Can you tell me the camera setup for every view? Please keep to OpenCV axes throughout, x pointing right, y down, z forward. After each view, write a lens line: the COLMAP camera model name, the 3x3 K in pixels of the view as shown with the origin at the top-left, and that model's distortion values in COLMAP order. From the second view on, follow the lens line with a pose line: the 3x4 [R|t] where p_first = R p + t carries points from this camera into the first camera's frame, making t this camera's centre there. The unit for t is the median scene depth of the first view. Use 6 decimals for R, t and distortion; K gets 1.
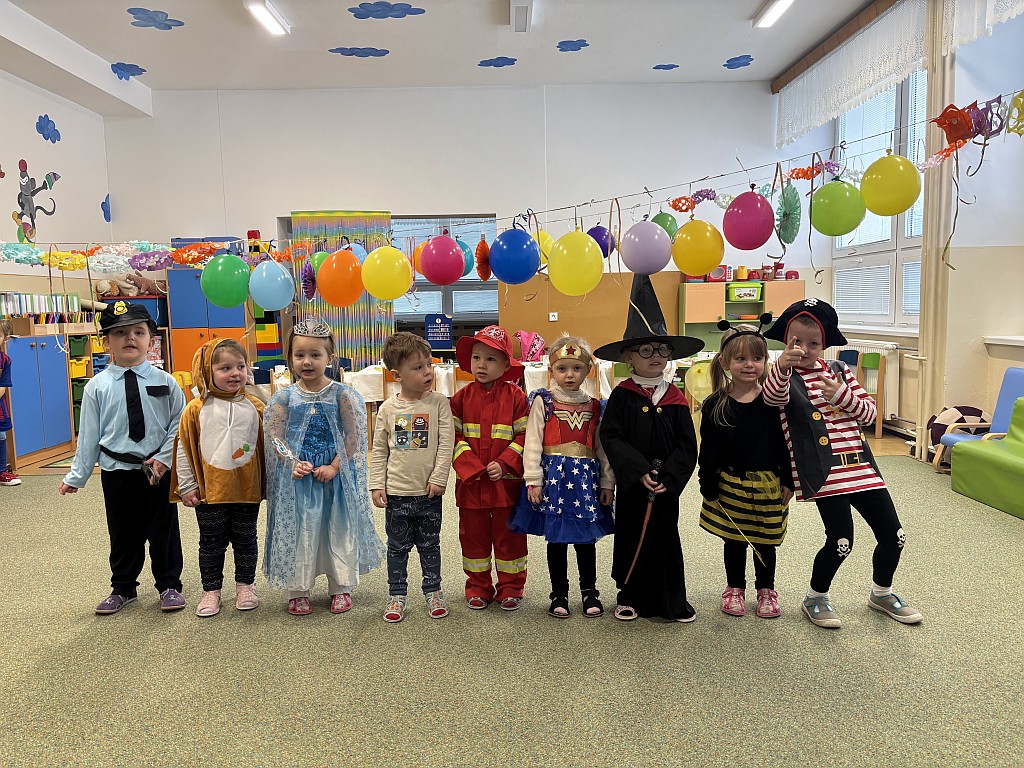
lens RADIAL K [[770.2, 0, 514.2], [0, 770.2, 376.8], [0, 0, 1]] dist [0.021862, -0.036407]
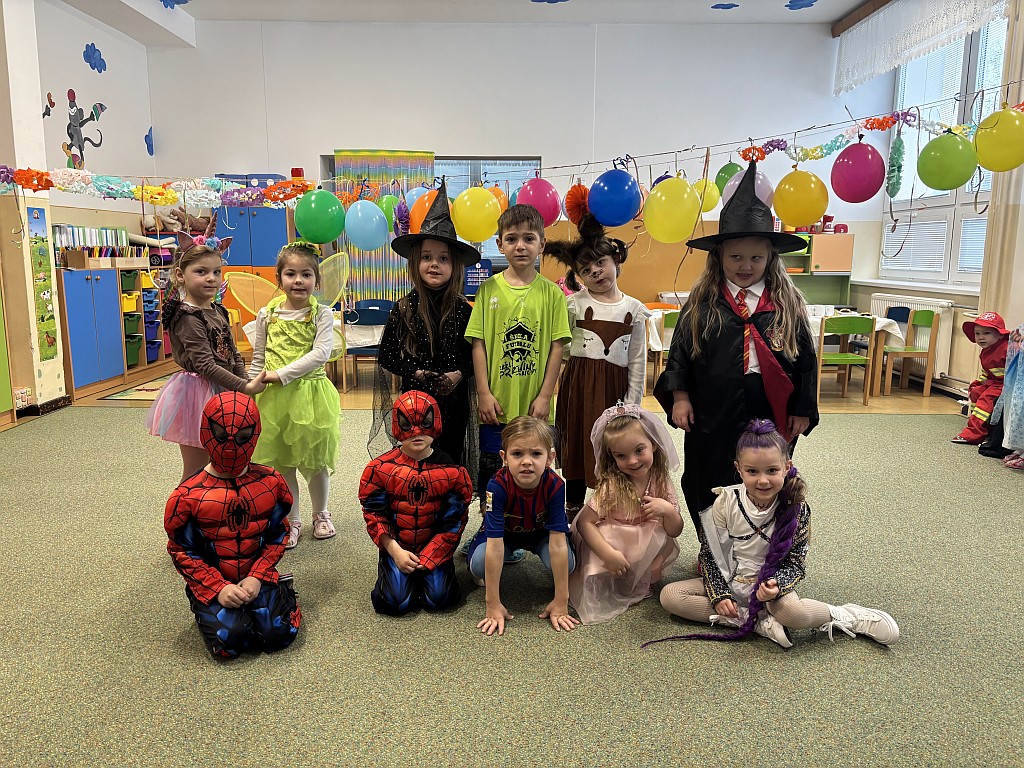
lens RADIAL K [[770.2, 0, 512.2], [0, 770.2, 381.3], [0, 0, 1]] dist [0.021862, -0.036407]
pose [[0.999366, 0.030855, -0.017792, -0.043407], [-0.029449, 0.996784, 0.074524, 0.001398], [0.020034, -0.073953, 0.997060, -0.002708]]
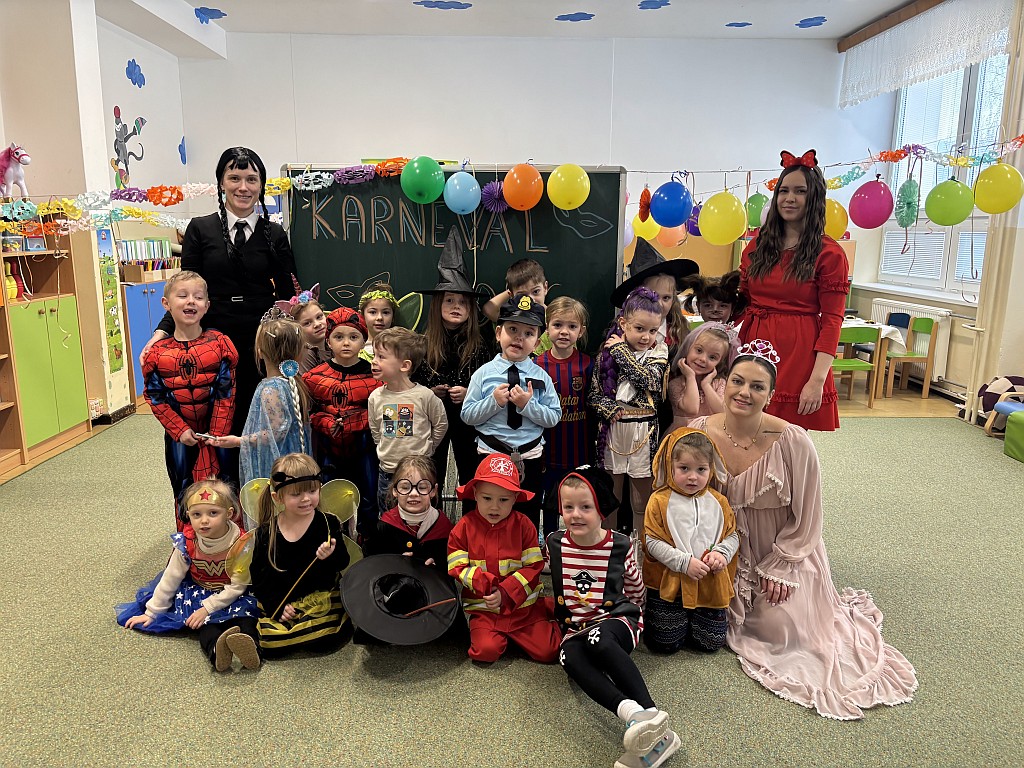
lens RADIAL K [[770.2, 0, 510.9], [0, 770.2, 389.2], [0, 0, 1]] dist [0.021862, -0.036407]
pose [[0.999623, 0.027218, 0.003538, -0.105994], [-0.027443, 0.993480, 0.110657, -0.035147], [-0.000503, -0.110713, 0.993852, -0.067322]]
